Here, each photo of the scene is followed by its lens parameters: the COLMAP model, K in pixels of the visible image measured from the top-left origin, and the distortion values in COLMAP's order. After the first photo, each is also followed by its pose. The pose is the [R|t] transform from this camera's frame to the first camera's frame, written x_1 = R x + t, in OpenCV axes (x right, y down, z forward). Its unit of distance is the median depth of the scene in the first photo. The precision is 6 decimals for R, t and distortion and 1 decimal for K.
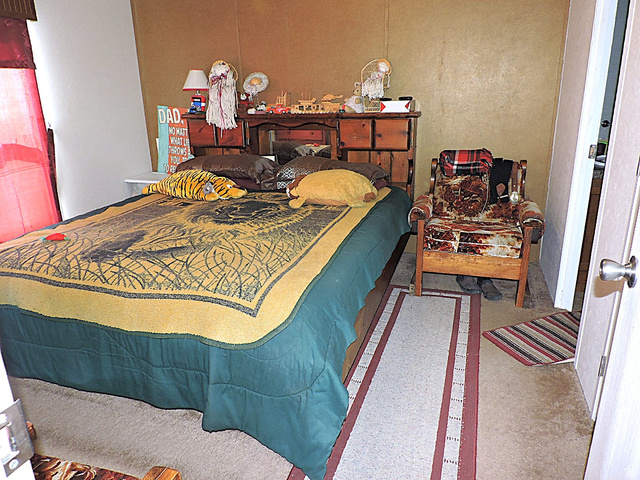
lens RADIAL K [[454.9, 0, 321.3], [0, 454.9, 238.1], [0, 0, 1]] dist [-0.020706, 0.001858]
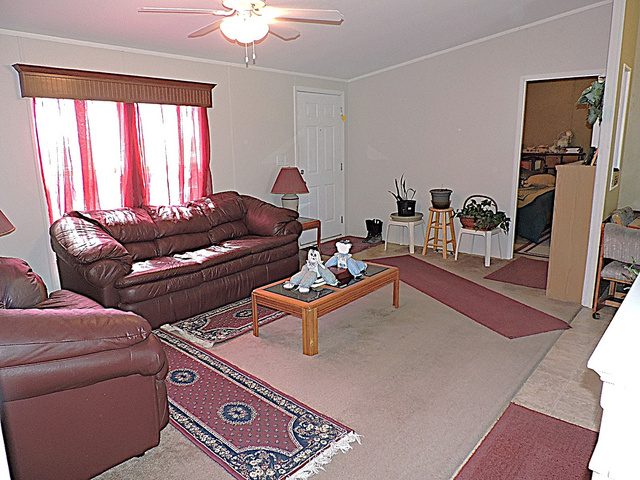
lens RADIAL K [[454.9, 0, 319.0], [0, 454.9, 238.1], [0, 0, 1]] dist [-0.020706, 0.001858]
pose [[0.923940, 0.086739, -0.372573, -0.161535], [-0.124653, 0.989061, -0.078862, 0.586078], [0.361657, 0.119306, 0.924646, -1.830582]]
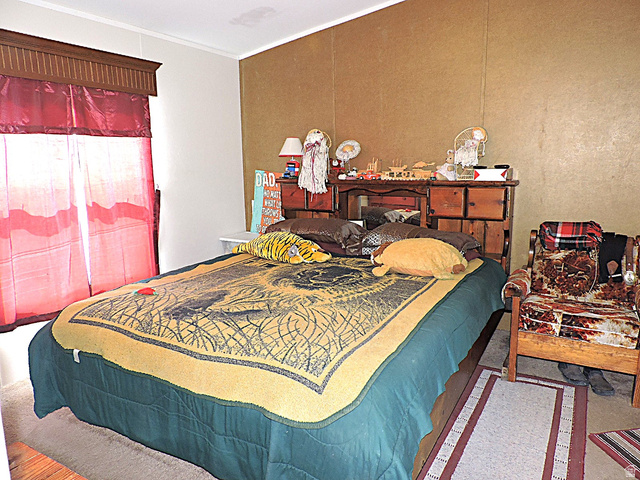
lens RADIAL K [[454.9, 0, 319.8], [0, 454.9, 239.7], [0, 0, 1]] dist [-0.020706, 0.001858]
pose [[0.977890, 0.042752, -0.204701, 0.015008], [-0.069313, 0.989808, -0.124400, -0.012549], [0.197297, 0.135838, 0.970887, 0.023688]]
